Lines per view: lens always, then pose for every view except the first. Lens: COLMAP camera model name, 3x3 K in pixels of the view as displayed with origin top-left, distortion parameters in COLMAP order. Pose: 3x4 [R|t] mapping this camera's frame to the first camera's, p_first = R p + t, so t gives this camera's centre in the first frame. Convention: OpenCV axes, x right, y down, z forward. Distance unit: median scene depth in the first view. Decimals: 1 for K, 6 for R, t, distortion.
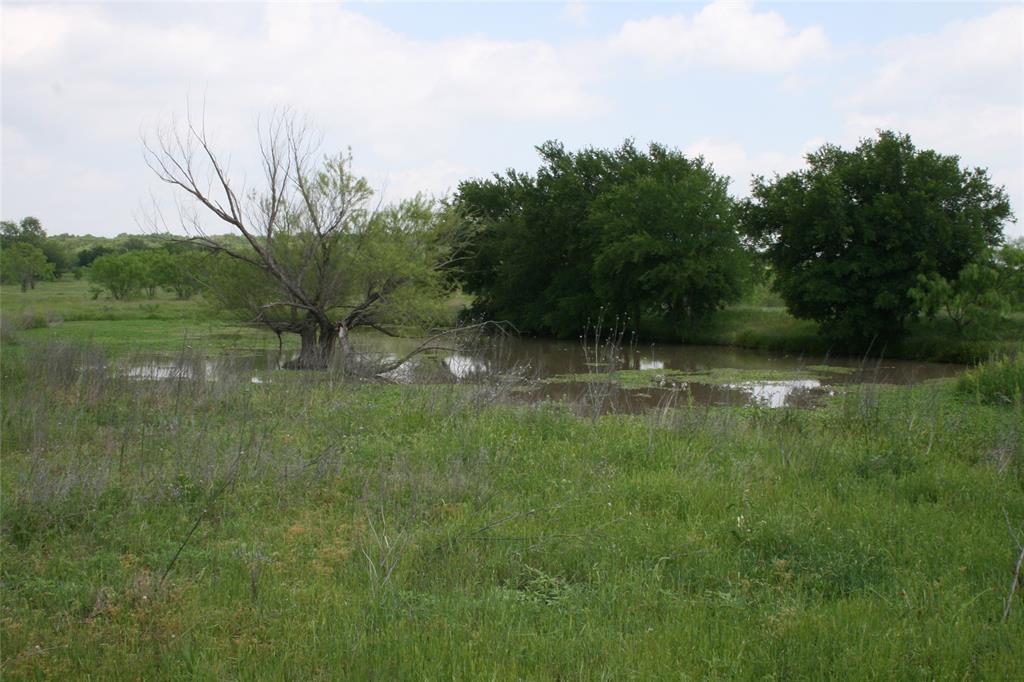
lens RADIAL K [[1231.7, 0, 517.0], [0, 1231.7, 341.0], [0, 0, 1]] dist [-0.091271, 0.156685]
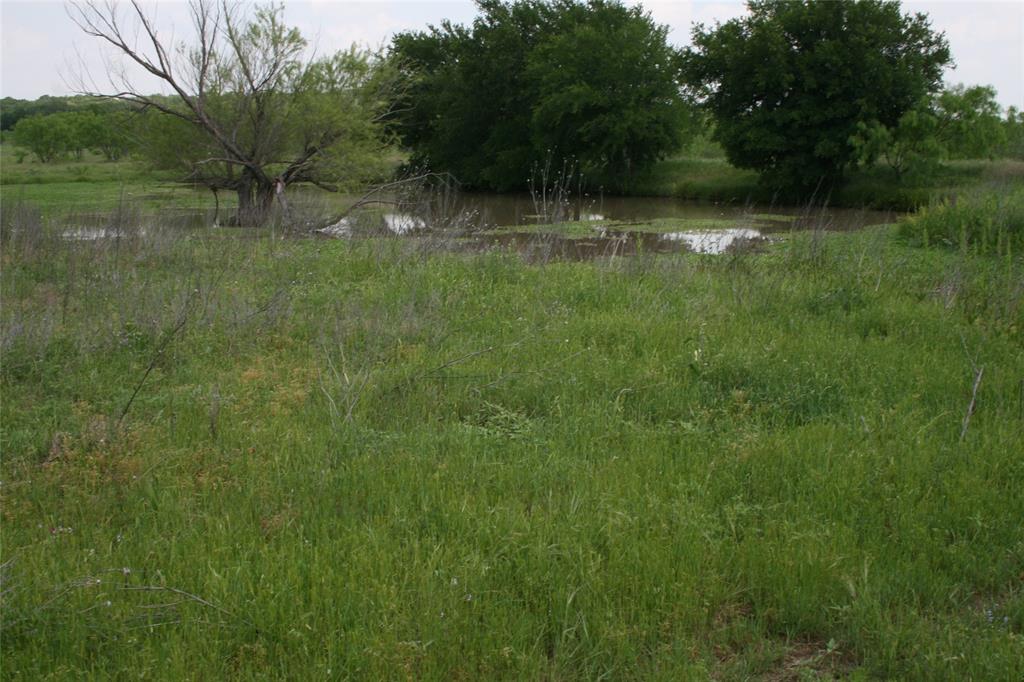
lens RADIAL K [[1231.7, 0, 517.0], [0, 1231.7, 341.0], [0, 0, 1]] dist [-0.091271, 0.156685]
pose [[0.998553, -0.021863, 0.049126, -0.003030], [0.016081, 0.993218, 0.115149, 0.003806], [-0.051310, -0.114192, 0.992133, 0.002846]]
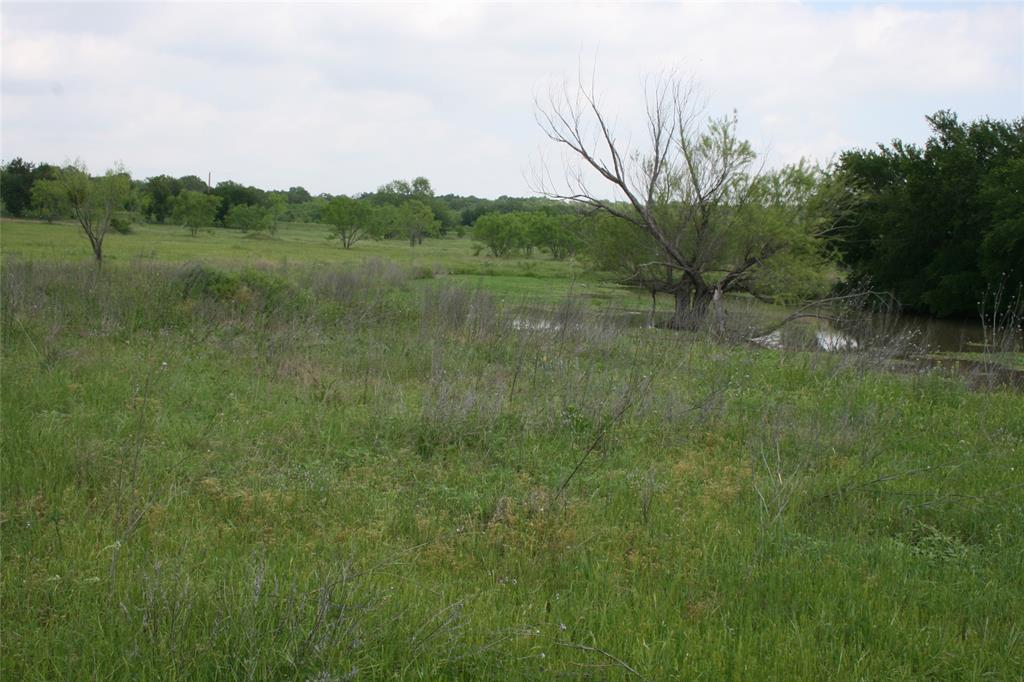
lens RADIAL K [[1226.7, 0, 512.0], [0, 1226.7, 341.0], [0, 0, 1]] dist [-0.104049, 0.176156]
pose [[0.953708, 0.065903, -0.293425, -0.005426], [-0.058693, 0.997720, 0.033322, 0.005611], [0.294952, -0.014558, 0.955401, -0.000504]]
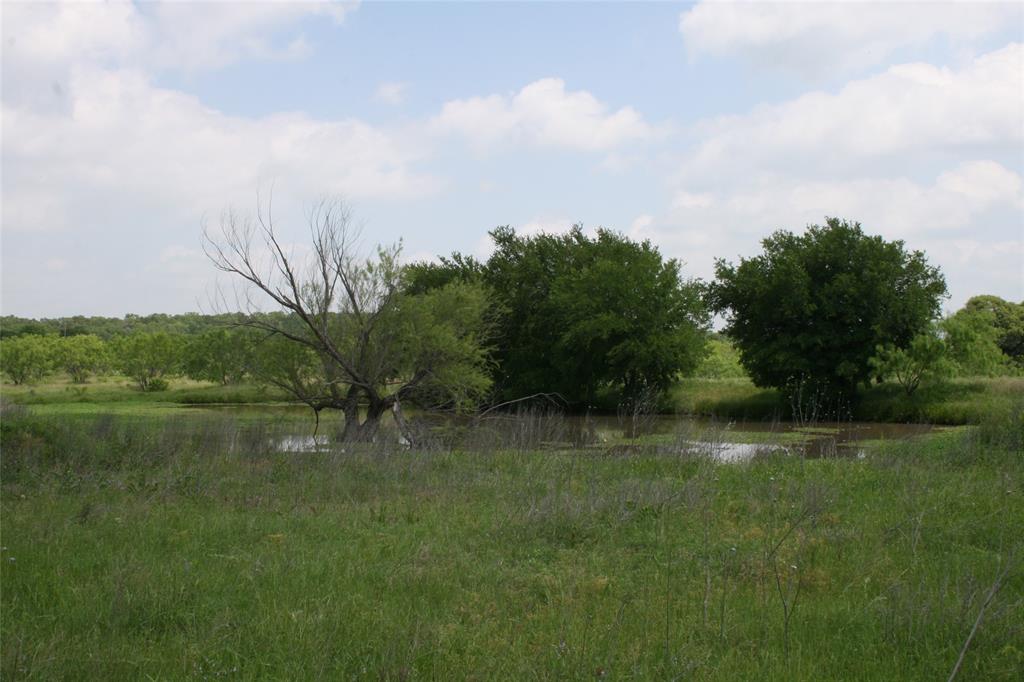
lens RADIAL K [[1231.7, 0, 517.0], [0, 1231.7, 341.0], [0, 0, 1]] dist [-0.091271, 0.156685]
pose [[0.992098, -0.015293, 0.124527, -0.138959], [0.023106, 0.997837, -0.061542, 0.003565], [-0.123316, 0.063934, 0.990306, -0.079746]]
